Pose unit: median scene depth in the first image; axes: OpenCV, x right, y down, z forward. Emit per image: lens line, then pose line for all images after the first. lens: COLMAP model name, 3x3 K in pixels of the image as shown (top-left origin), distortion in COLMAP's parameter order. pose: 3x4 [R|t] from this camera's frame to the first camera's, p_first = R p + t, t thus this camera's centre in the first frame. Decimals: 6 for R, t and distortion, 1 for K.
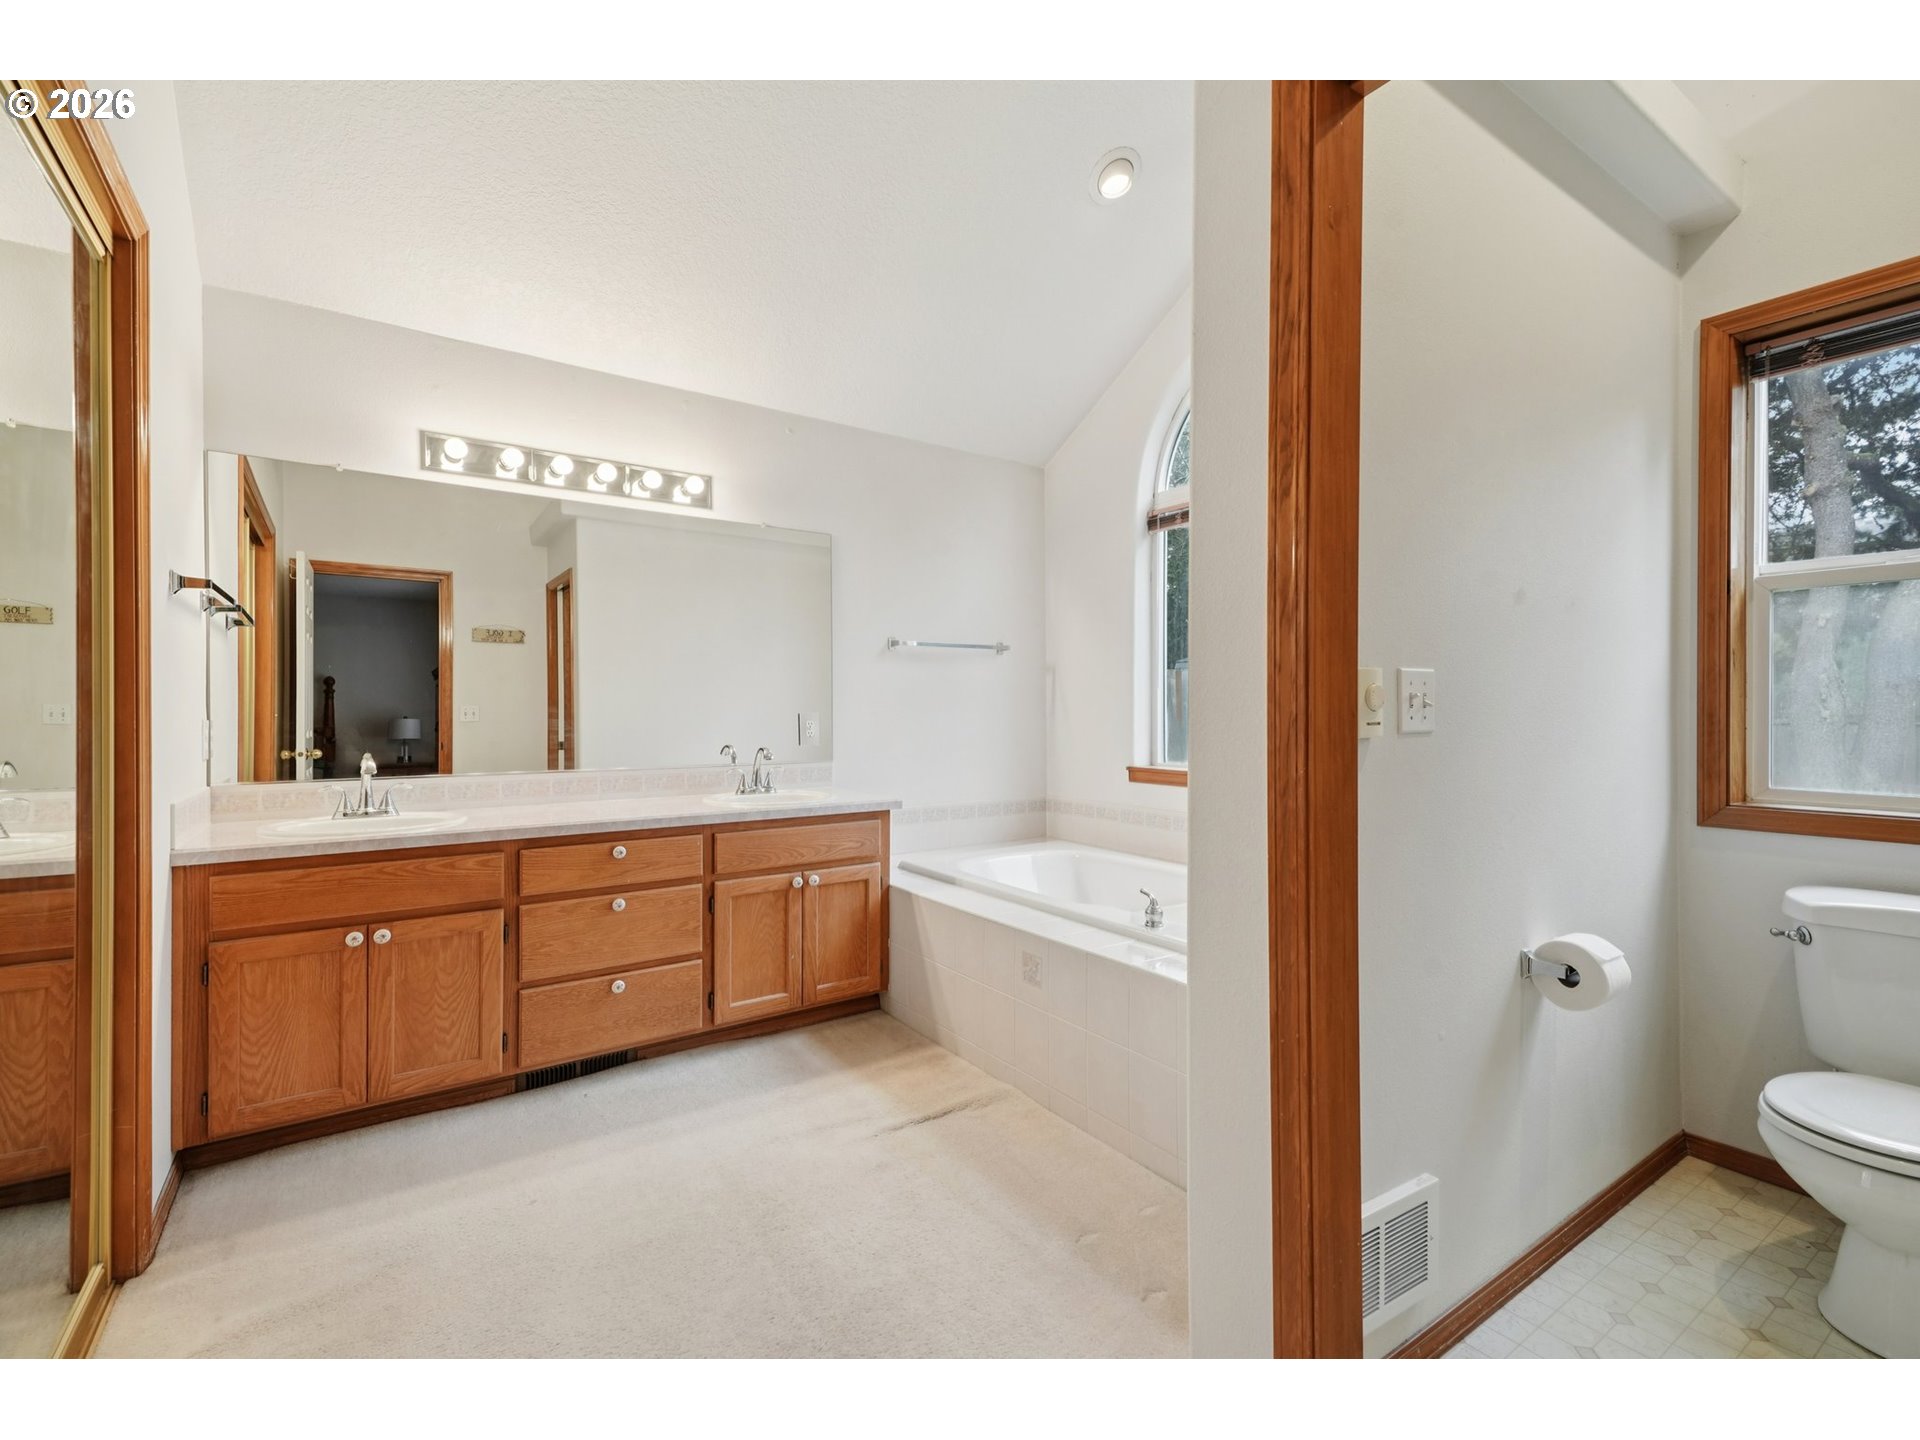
lens RADIAL K [[856.8, 0, 964.3], [0, 856.8, 711.5], [0, 0, 1]] dist [0.021850, -0.000946]
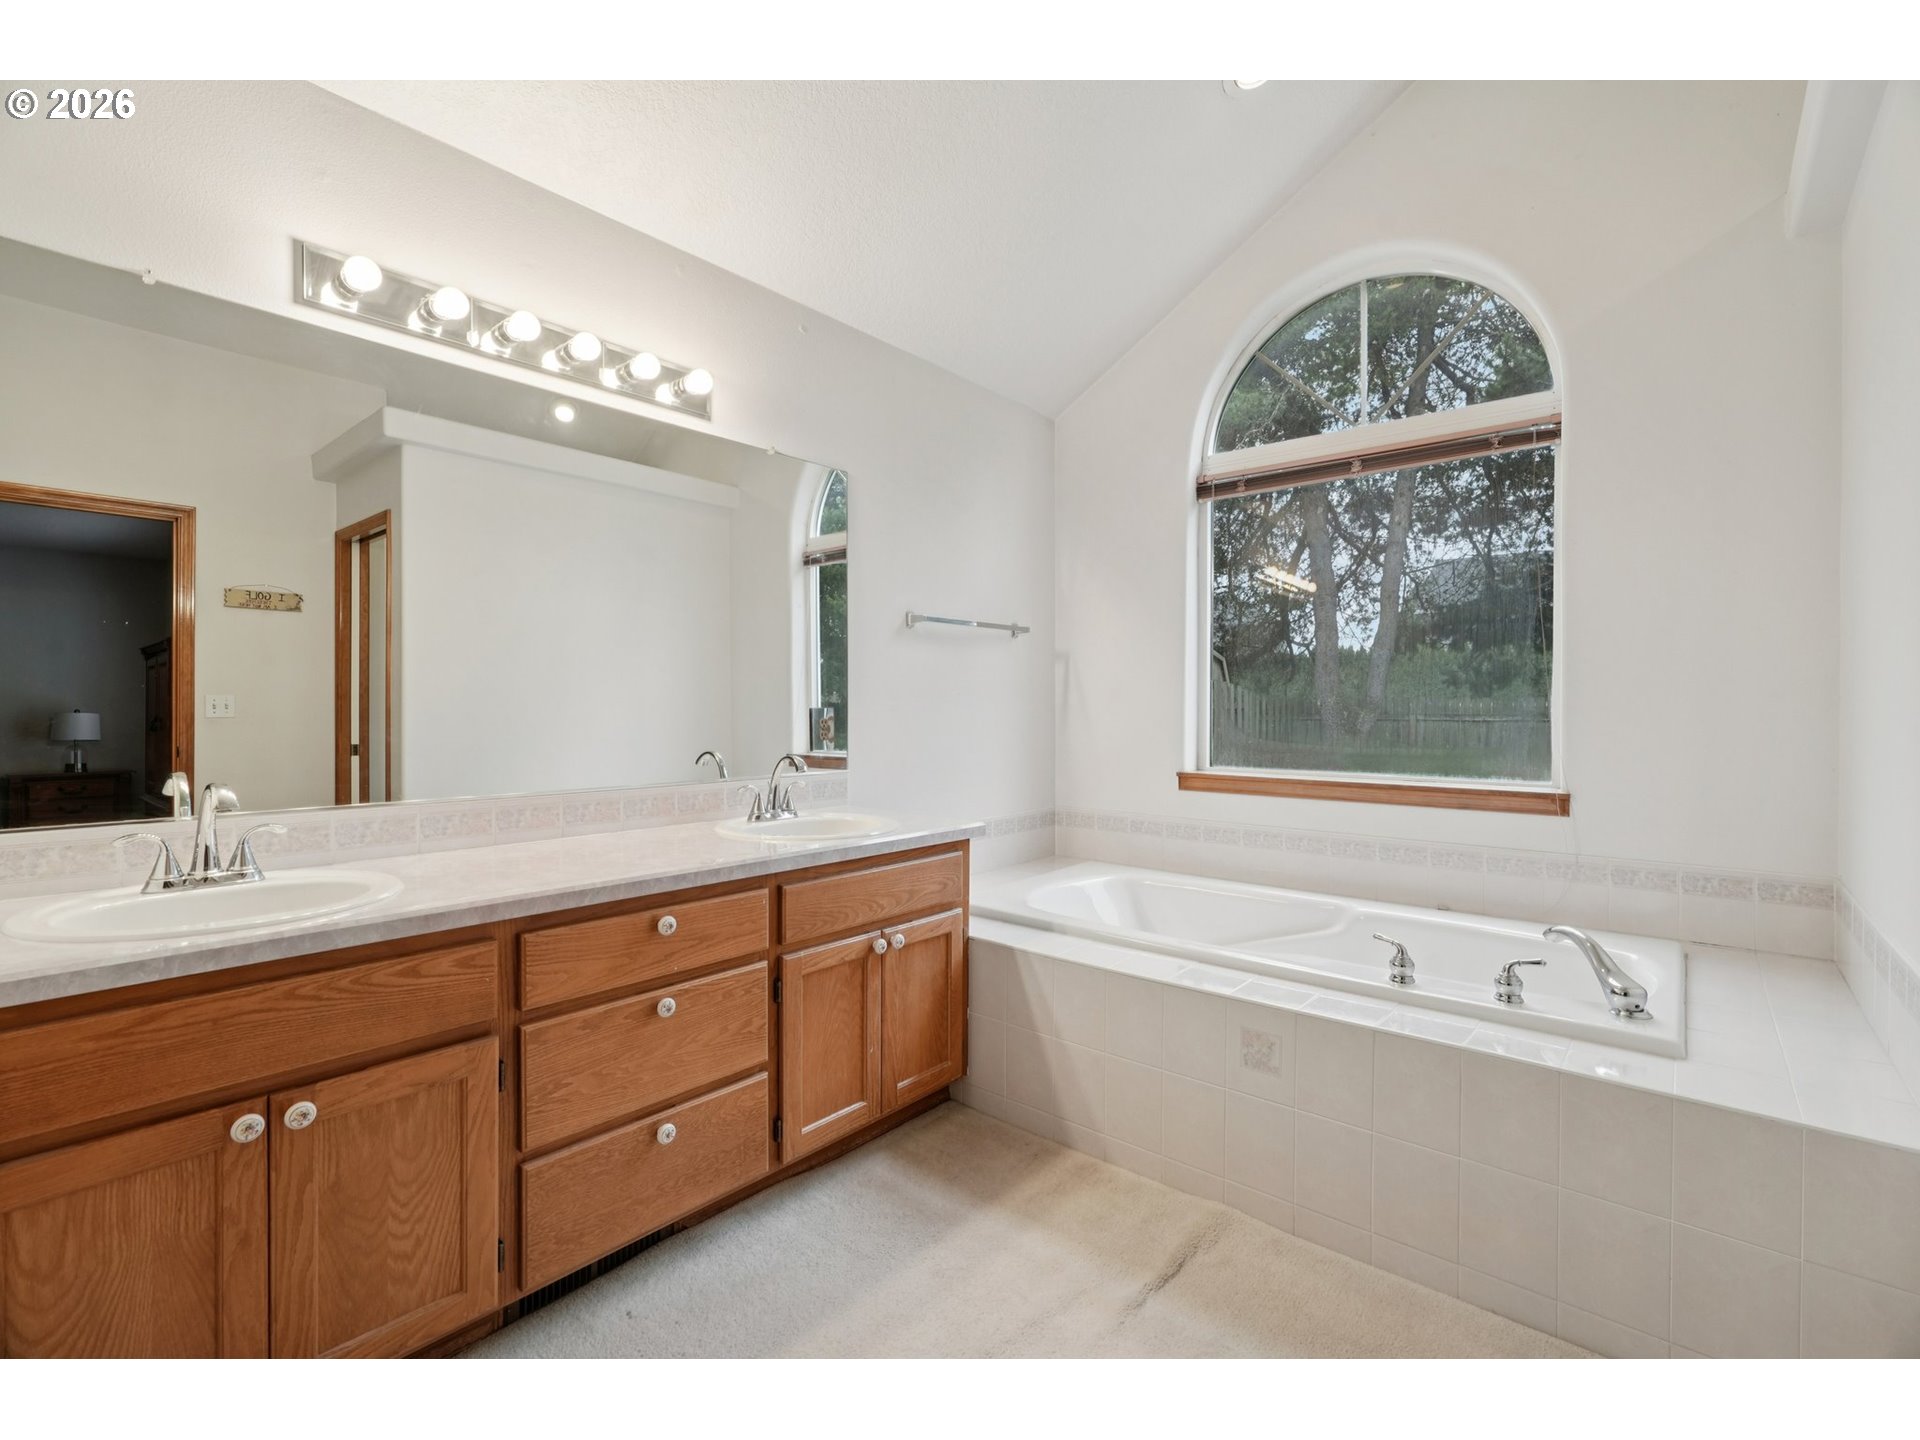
lens RADIAL K [[868.4, 0, 954.9], [0, 868.4, 710.1], [0, 0, 1]] dist [-0.018715, 0.007330]
pose [[0.966762, 0.003868, 0.255649, -0.336215], [-0.004910, 0.999982, 0.003438, 0.000206], [-0.255632, -0.004579, 0.966763, 0.302834]]
